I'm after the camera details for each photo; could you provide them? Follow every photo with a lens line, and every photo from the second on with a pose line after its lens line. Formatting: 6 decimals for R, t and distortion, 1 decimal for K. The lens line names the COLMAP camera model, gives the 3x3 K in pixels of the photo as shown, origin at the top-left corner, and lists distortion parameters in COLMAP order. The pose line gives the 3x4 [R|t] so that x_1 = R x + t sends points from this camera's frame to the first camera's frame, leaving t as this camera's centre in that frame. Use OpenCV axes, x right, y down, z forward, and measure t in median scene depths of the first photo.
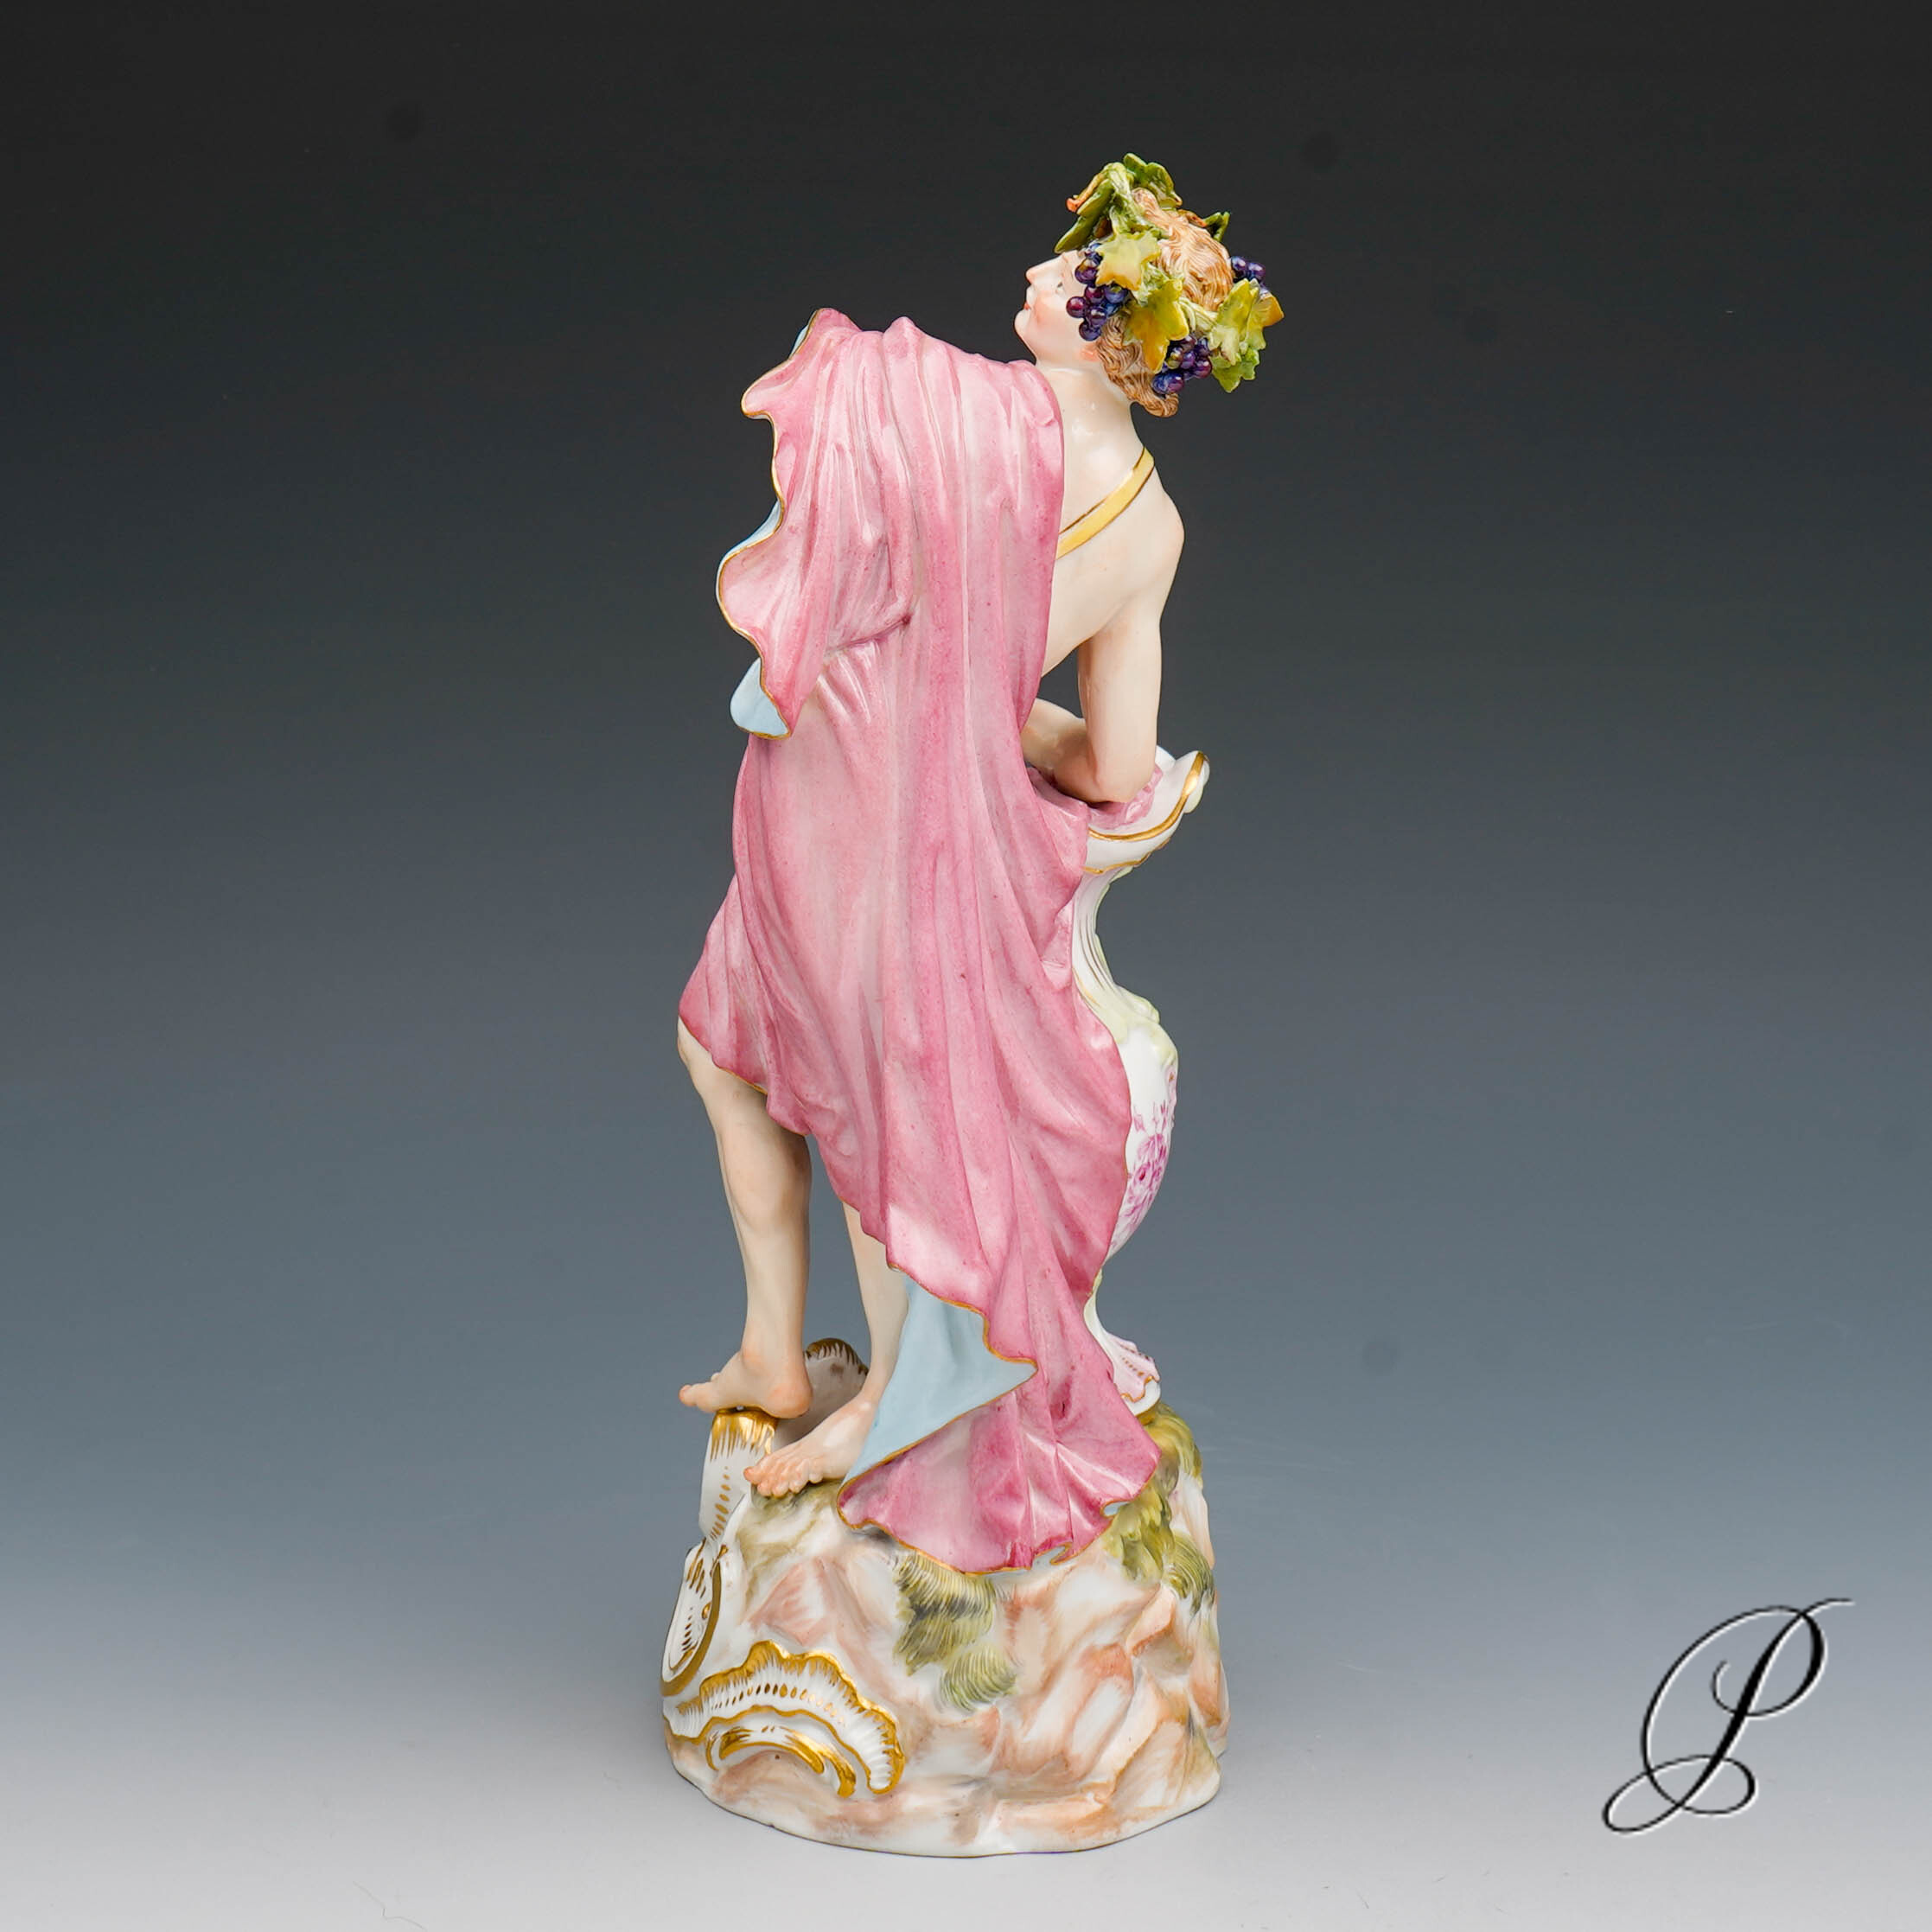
lens RADIAL K [[4588.9, 0, 996.9], [0, 4588.9, 772.8], [0, 0, 1]] dist [0.132372, -0.226252]
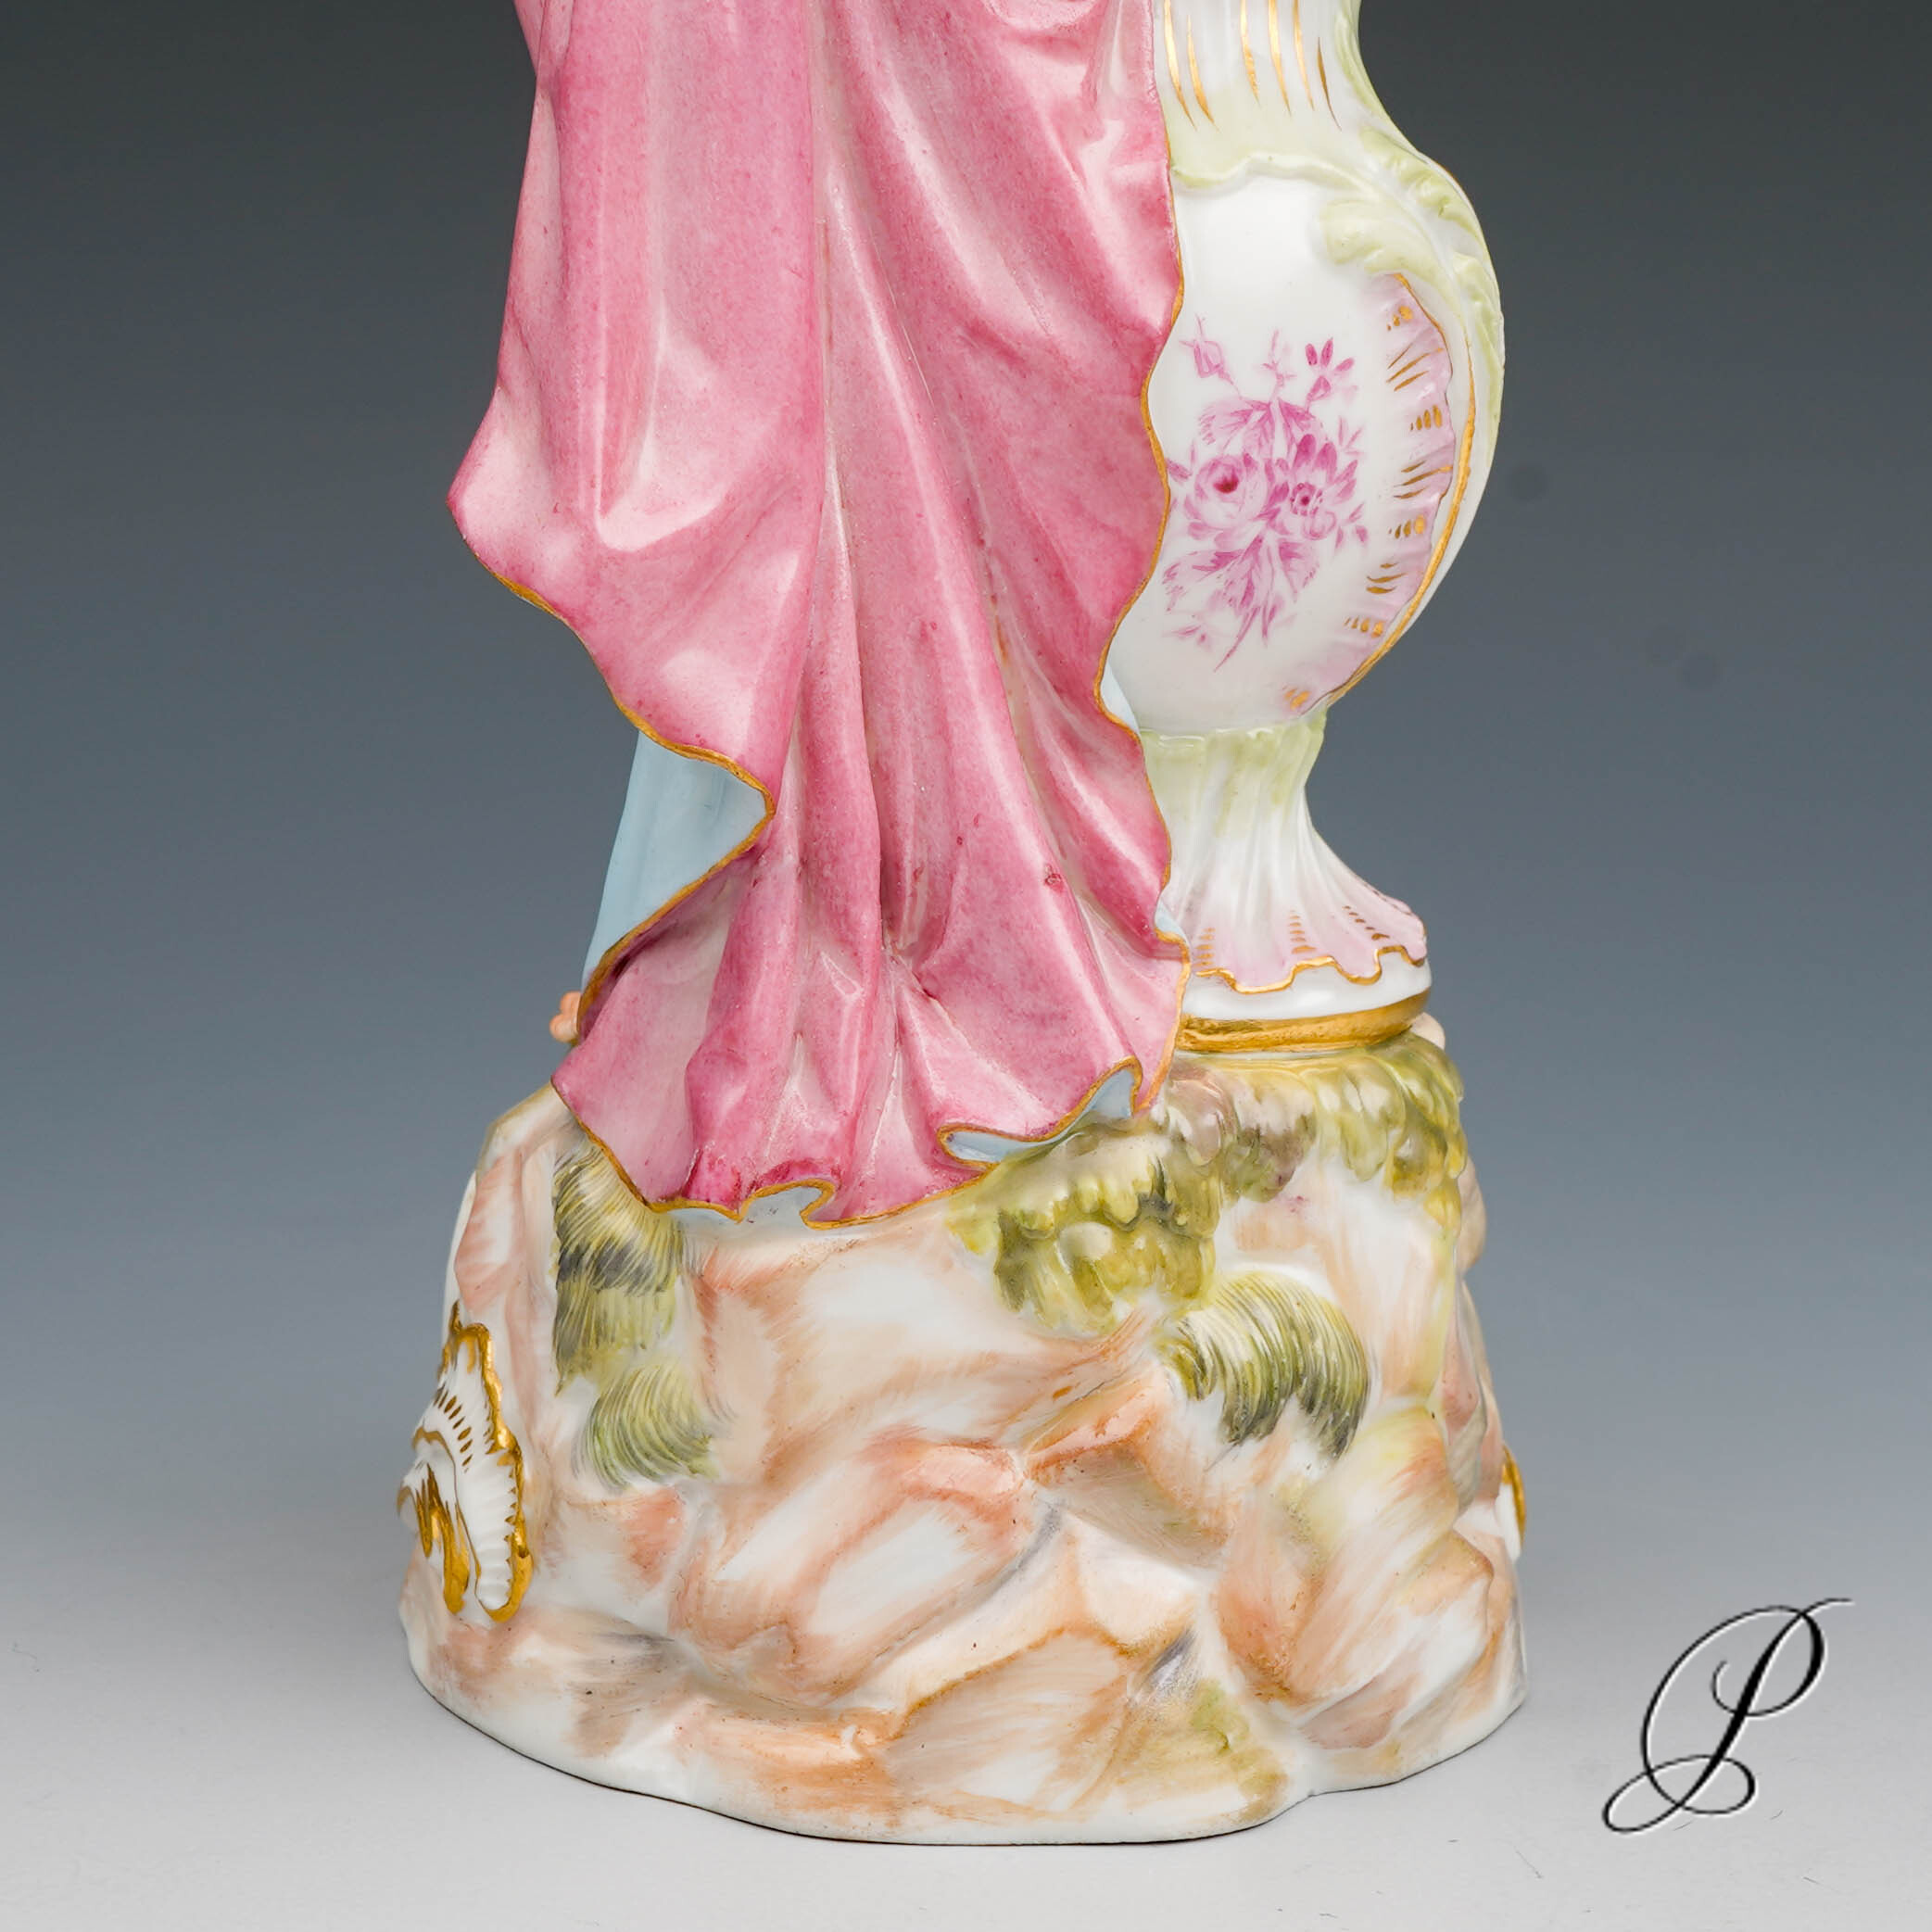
lens RADIAL K [[5034.0, 0, 1120.0], [0, 5034.0, 964.2], [0, 0, 1]] dist [0.031447, 0.130960]
pose [[0.759063, 0.129300, -0.638048, 0.363644], [-0.141985, 0.989365, 0.031580, 0.124252], [0.635345, 0.066622, 0.769349, 0.618568]]
